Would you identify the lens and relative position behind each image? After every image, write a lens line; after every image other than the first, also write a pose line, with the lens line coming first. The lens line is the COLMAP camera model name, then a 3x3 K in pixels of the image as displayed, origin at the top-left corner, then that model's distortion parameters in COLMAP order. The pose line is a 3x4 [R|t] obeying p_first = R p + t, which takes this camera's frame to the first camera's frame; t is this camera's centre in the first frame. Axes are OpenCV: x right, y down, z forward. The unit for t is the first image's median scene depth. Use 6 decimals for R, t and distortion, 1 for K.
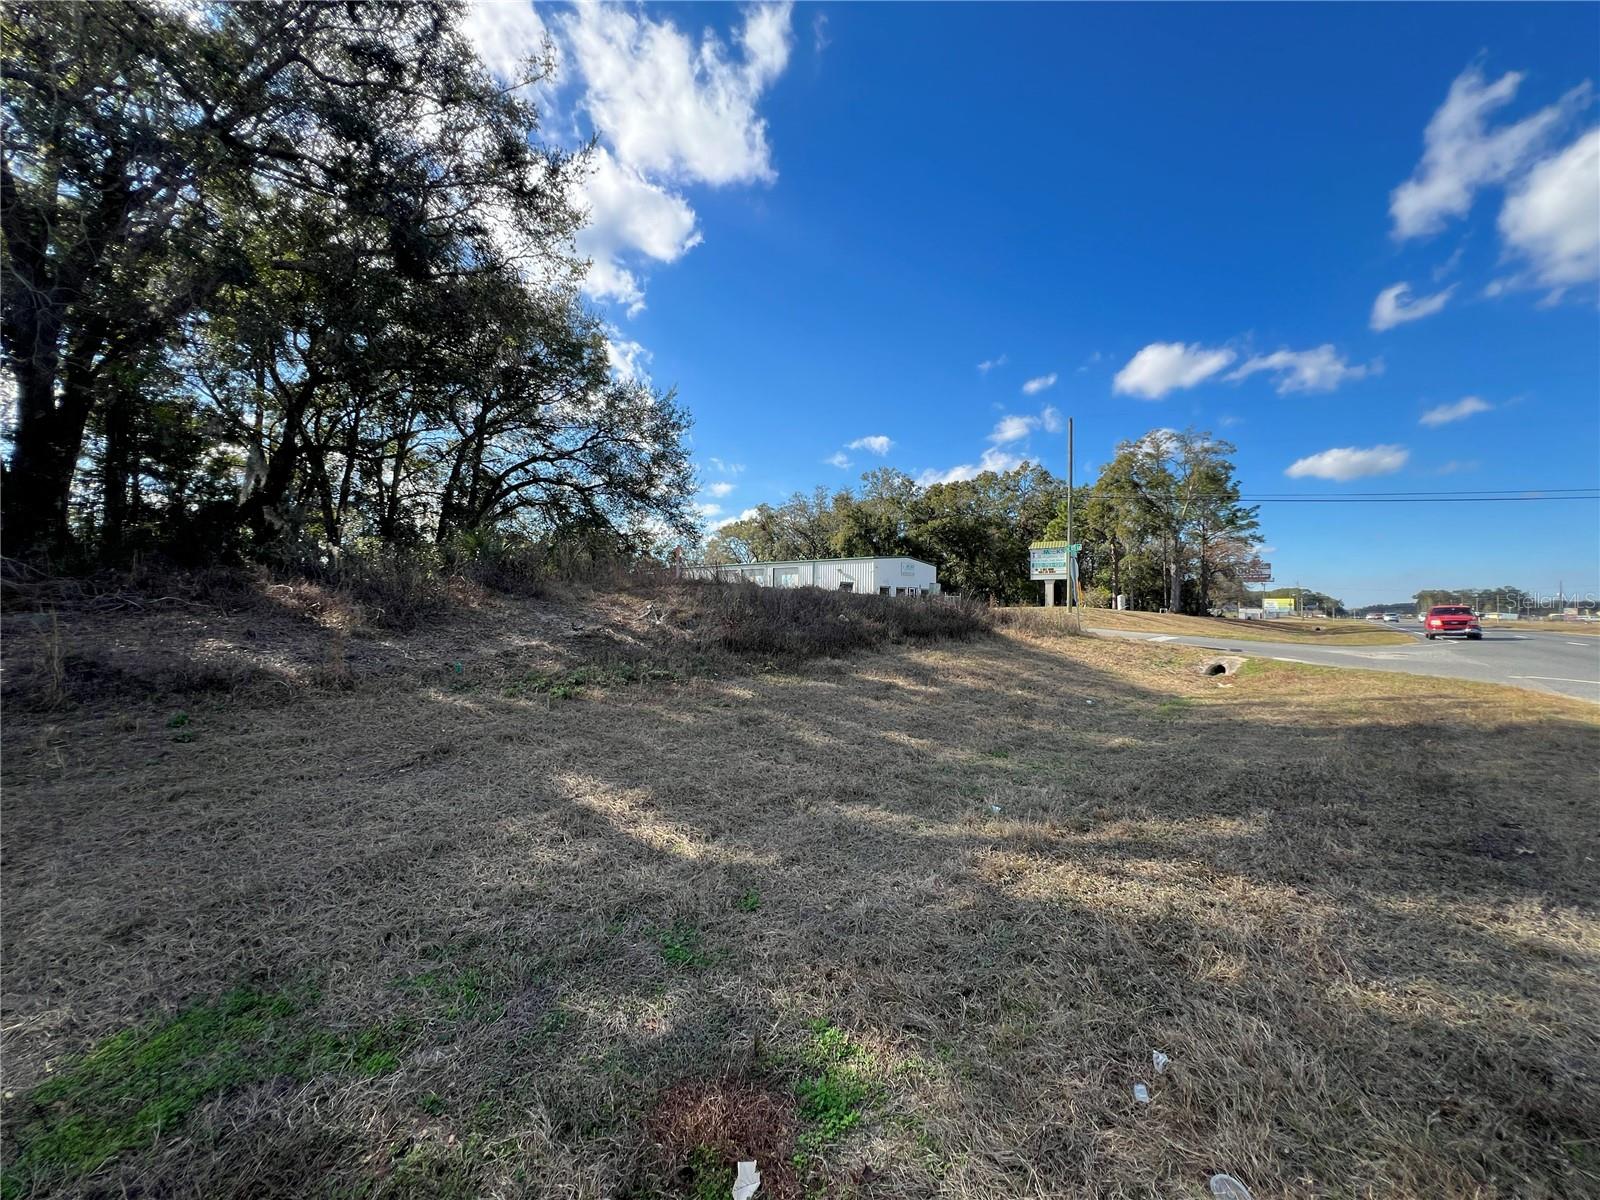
lens RADIAL K [[646.9, 0, 795.6], [0, 646.9, 596.4], [0, 0, 1]] dist [-0.004900, 0.001702]
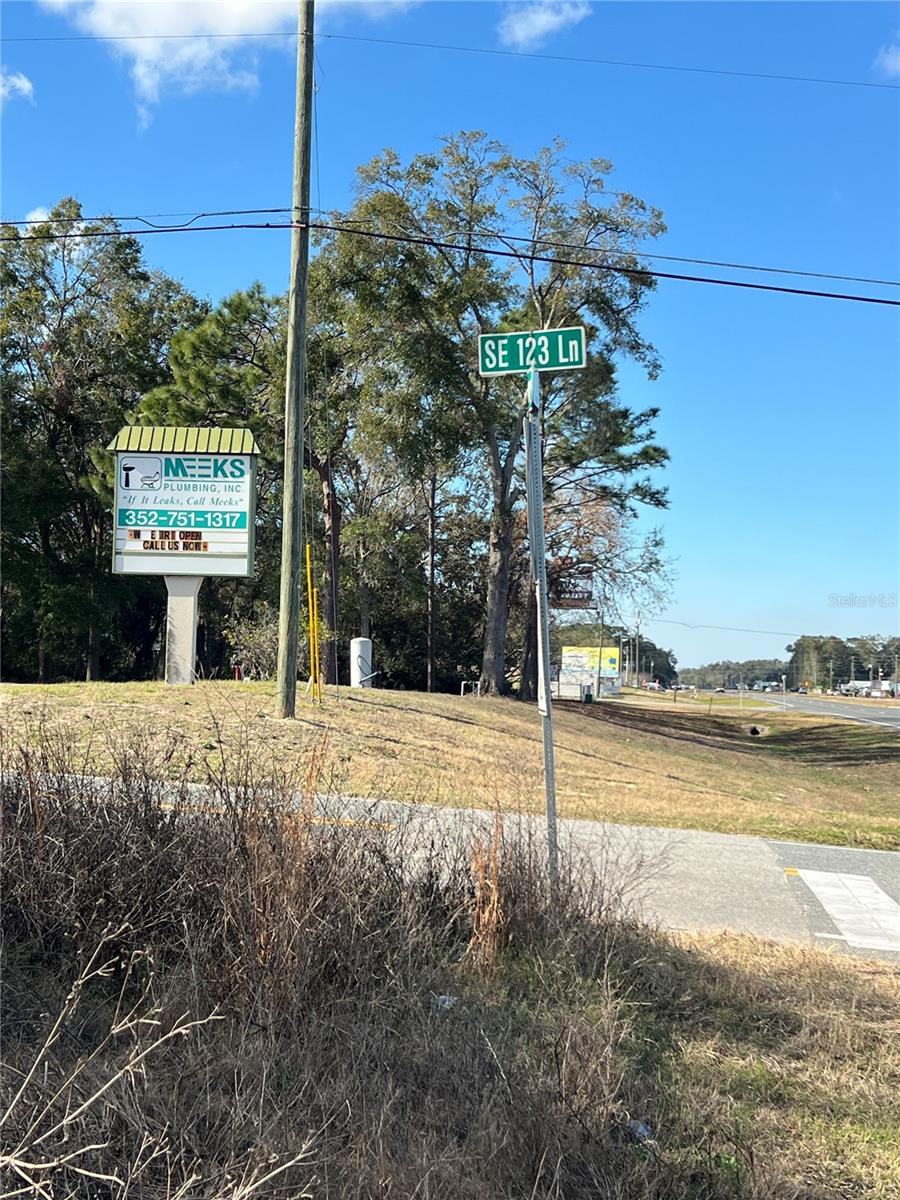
lens RADIAL K [[1710.7, 0, 450.0], [0, 1710.7, 600.0], [0, 0, 1]] dist [0.124346, -0.079389]
pose [[0.835819, 0.036786, 0.547772, 0.061236], [-0.030080, 0.999322, -0.021213, -0.002902], [-0.548181, 0.001253, 0.836359, 0.208896]]
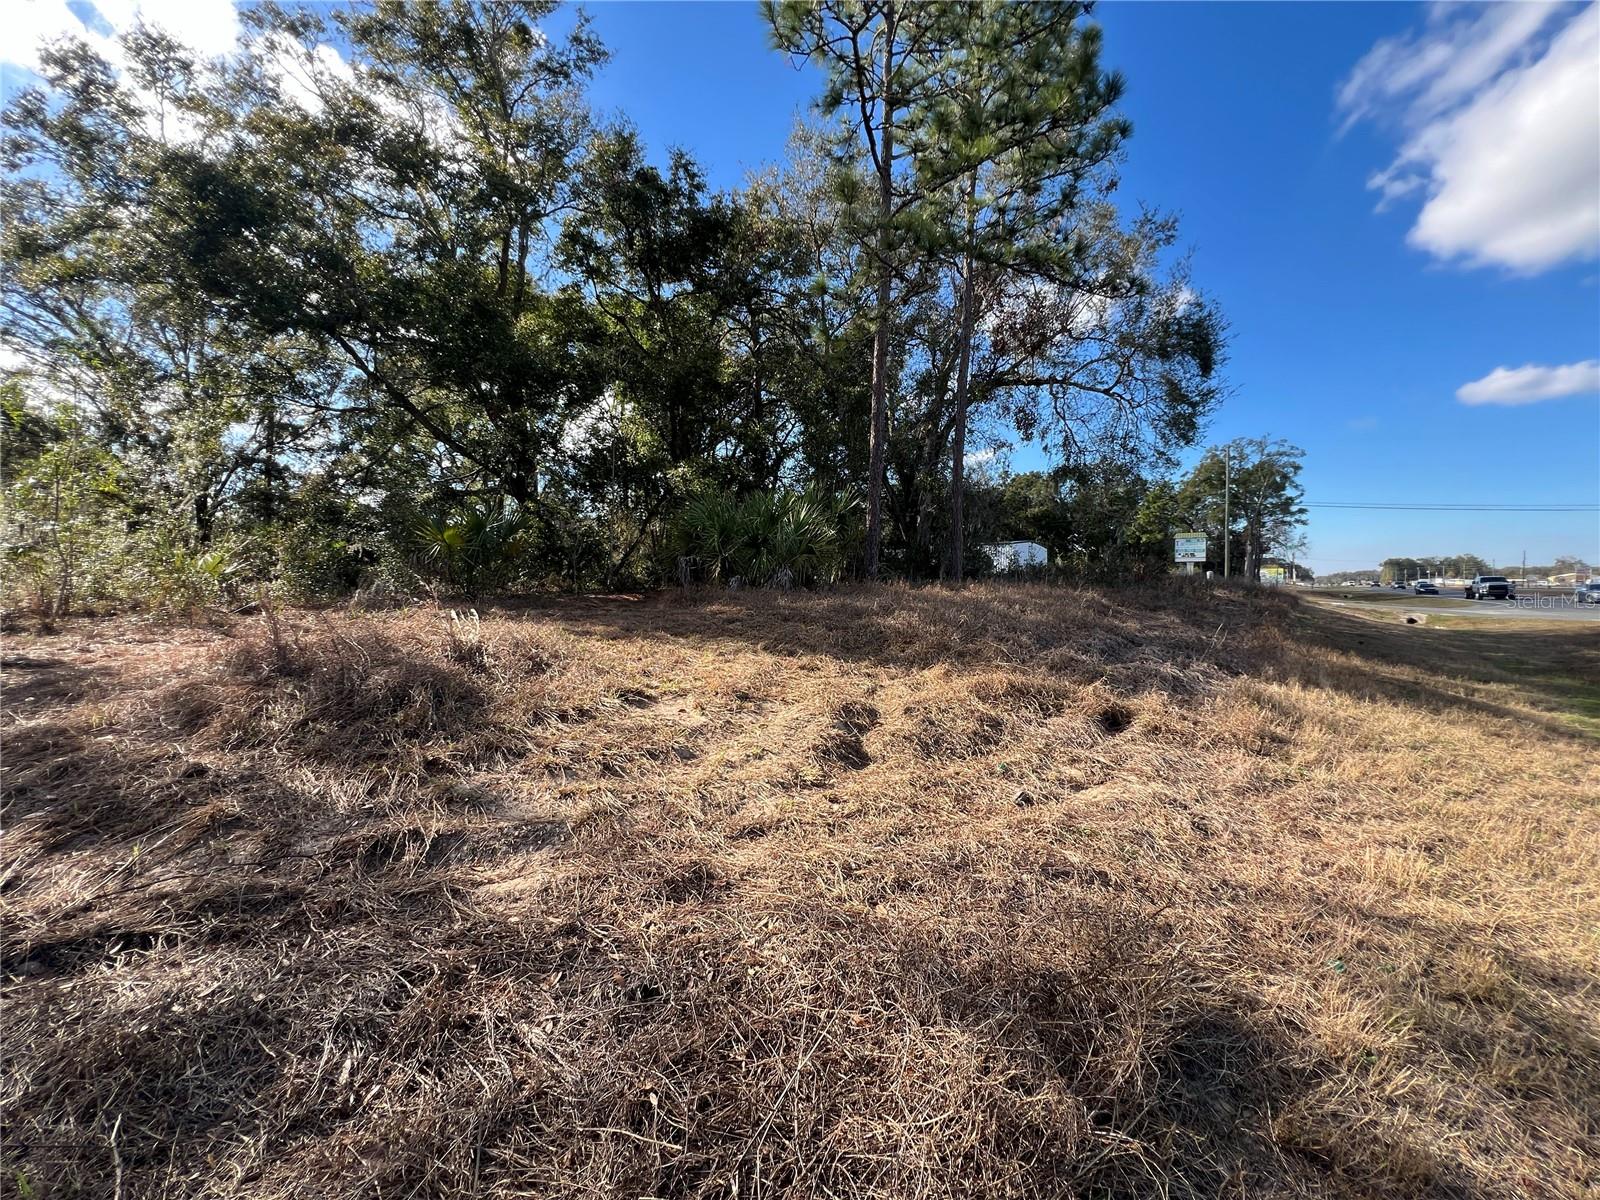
lens RADIAL K [[645.3, 0, 801.6], [0, 645.3, 594.4], [0, 0, 1]] dist [0.000234, 0.000055]
pose [[0.999081, -0.012256, 0.041069, -0.252048], [0.010683, 0.999208, 0.038323, -0.010373], [-0.041506, -0.037849, 0.998421, -0.157281]]
